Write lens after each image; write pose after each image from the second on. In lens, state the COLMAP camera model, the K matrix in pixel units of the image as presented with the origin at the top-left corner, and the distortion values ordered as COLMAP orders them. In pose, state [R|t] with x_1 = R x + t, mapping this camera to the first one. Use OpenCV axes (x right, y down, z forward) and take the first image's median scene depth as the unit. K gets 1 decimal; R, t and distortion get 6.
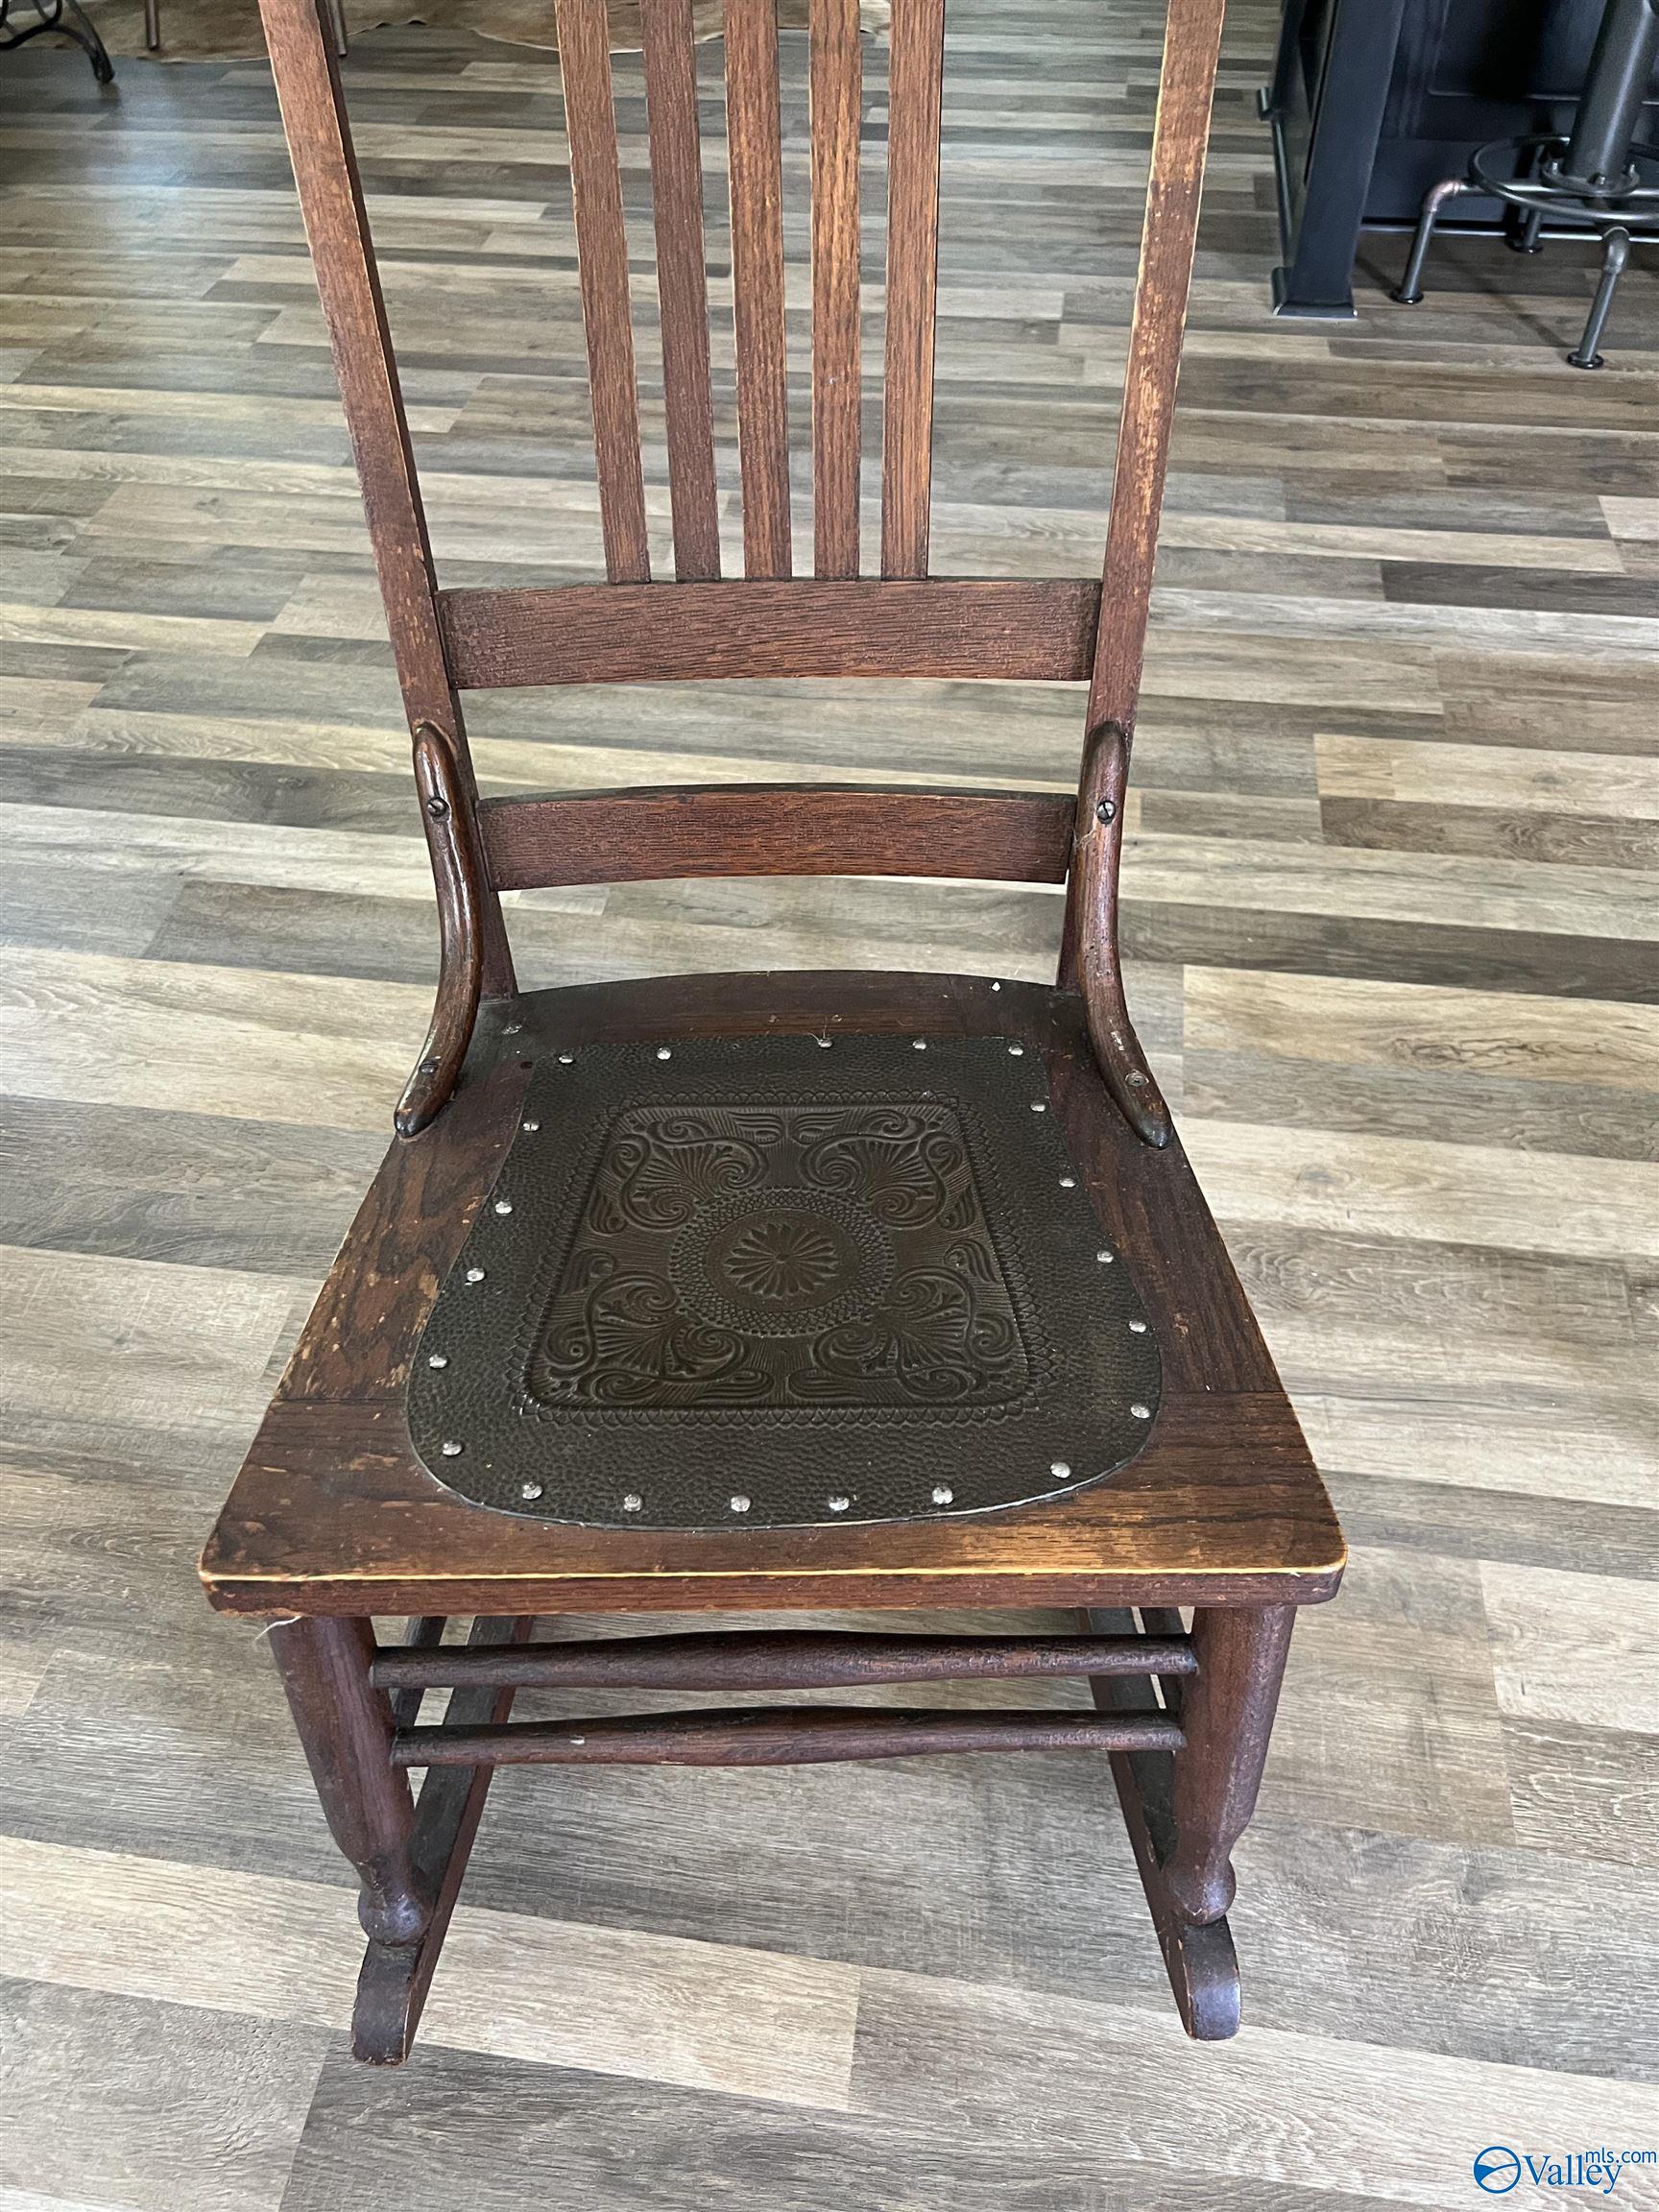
lens RADIAL K [[1678.4, 0, 821.1], [0, 1678.4, 1115.1], [0, 0, 1]] dist [0.044602, -0.058412]
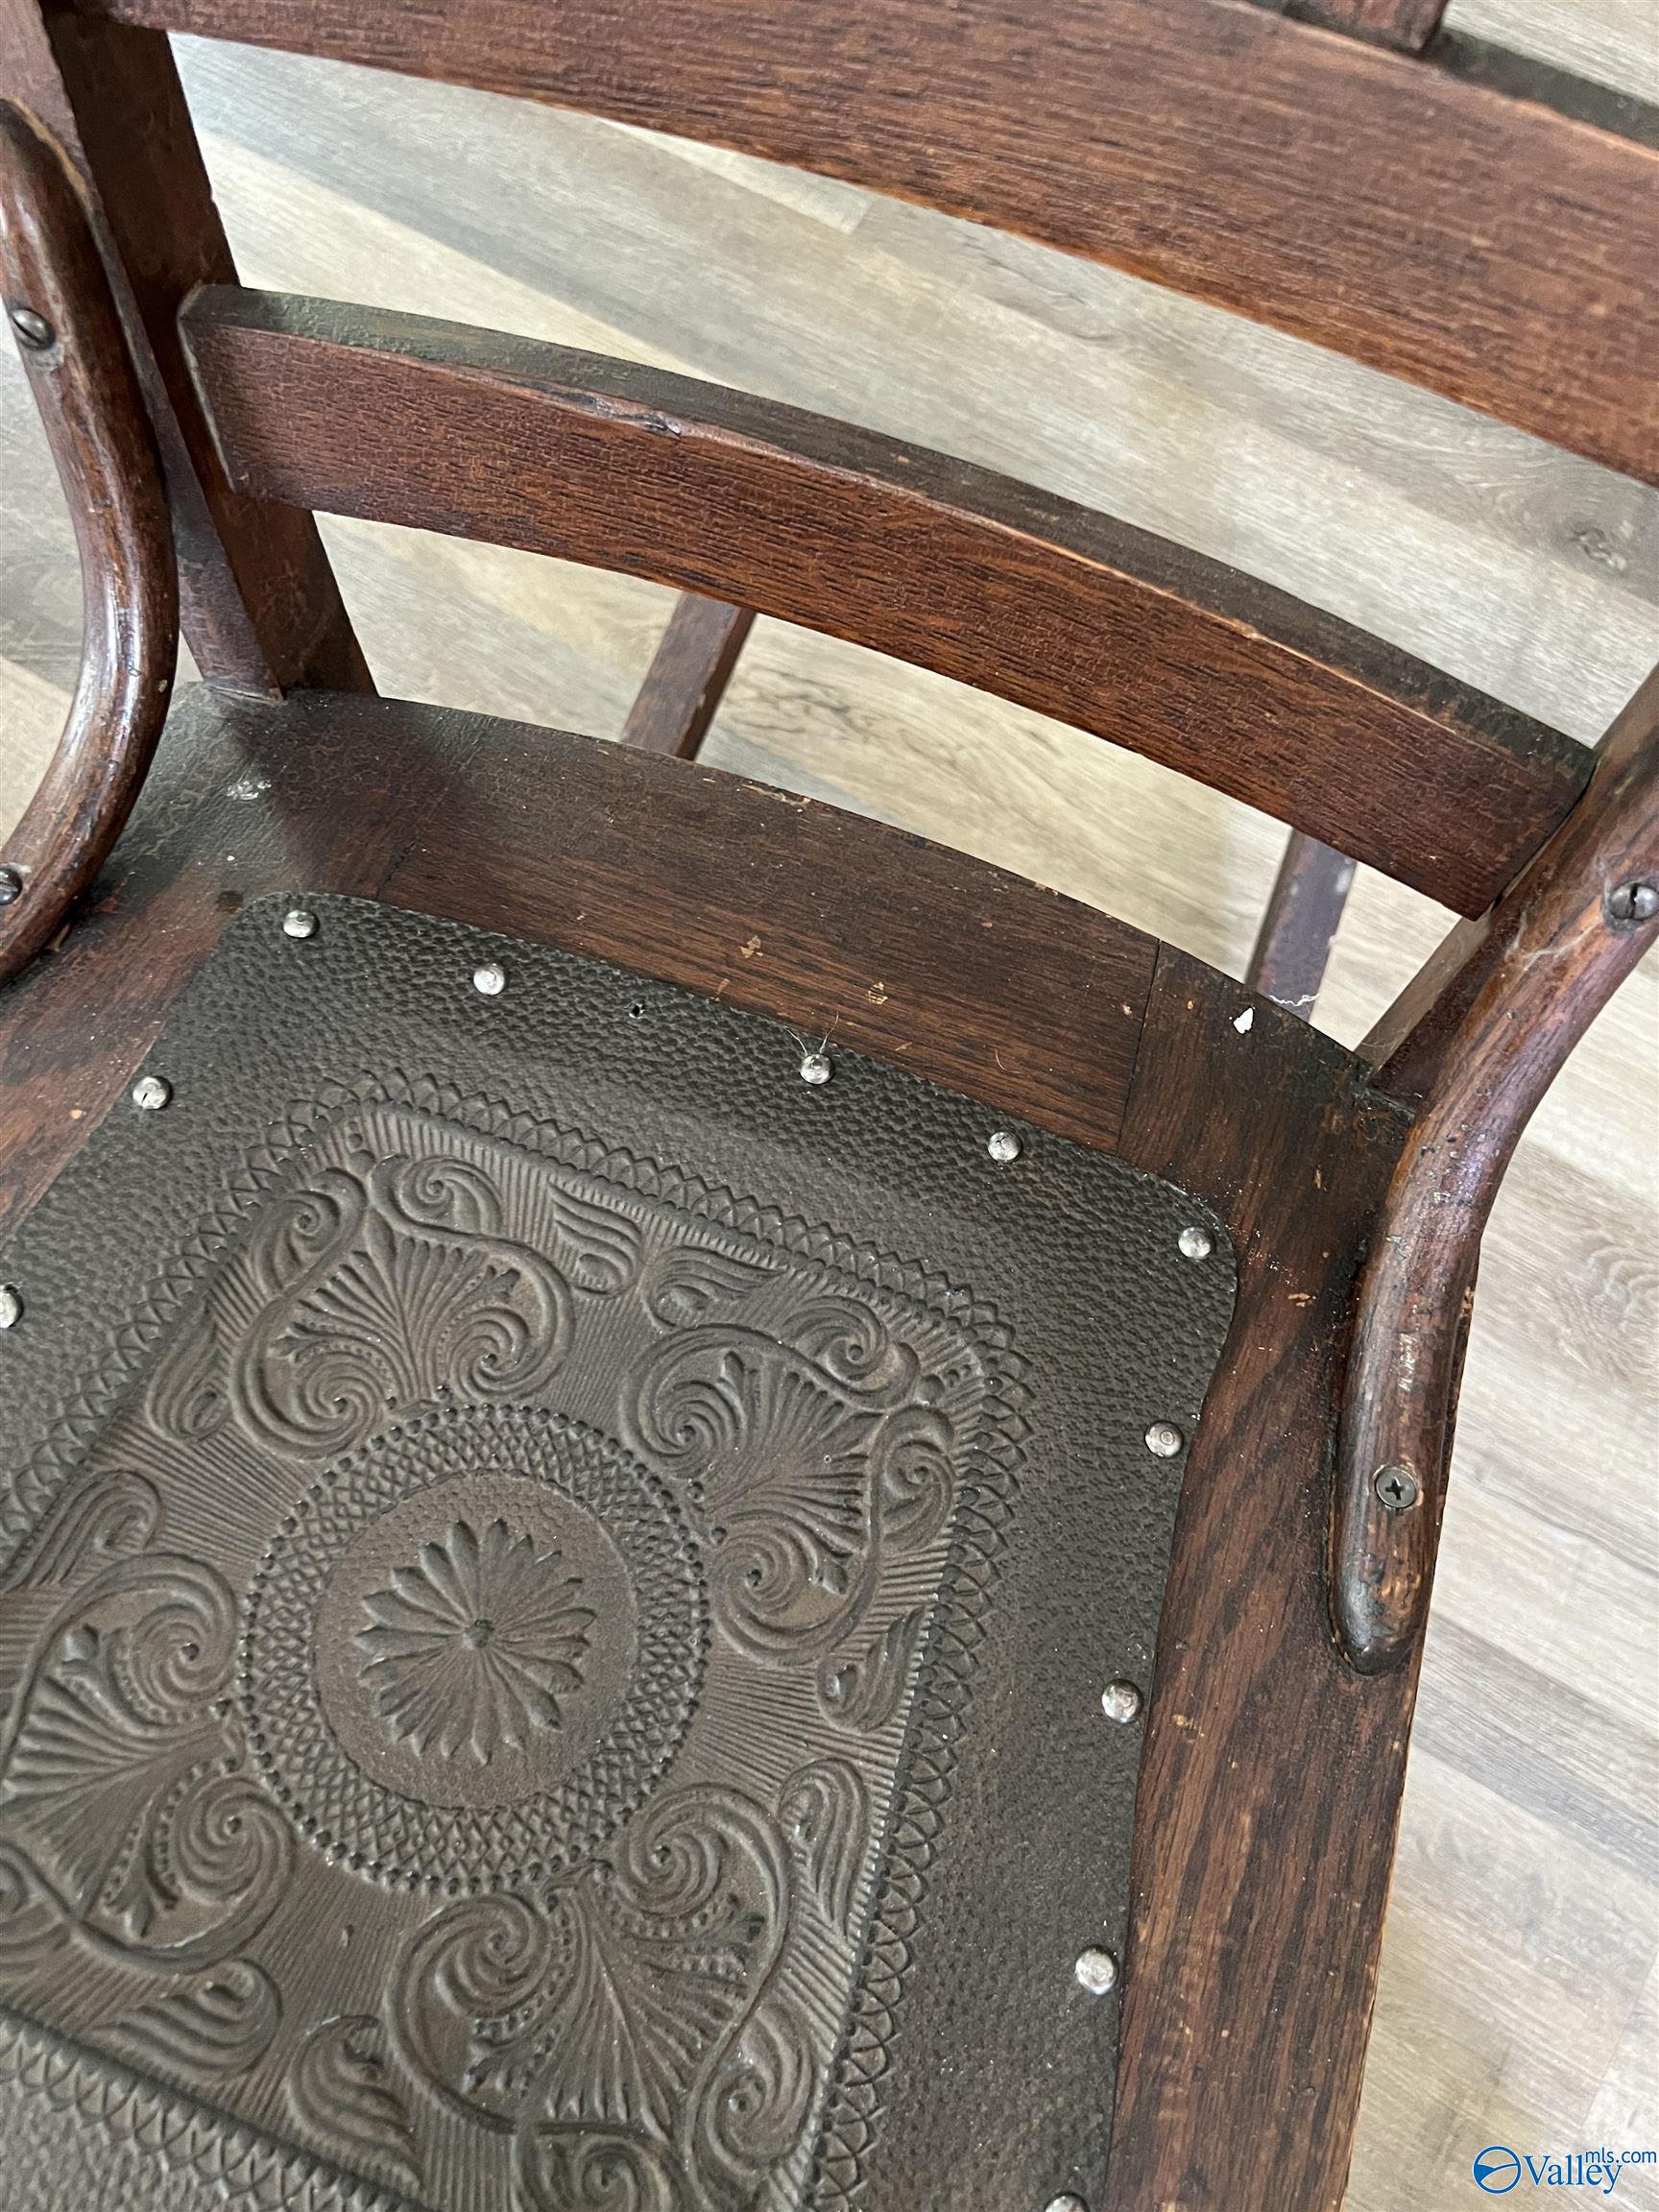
lens RADIAL K [[1678.4, 0, 821.1], [0, 1678.4, 1115.1], [0, 0, 1]] dist [0.044602, -0.058412]
pose [[0.928442, 0.355690, -0.107143, 0.059205], [-0.259435, 0.827288, 0.498285, -0.268459], [0.265873, -0.434833, 0.860367, 0.597891]]
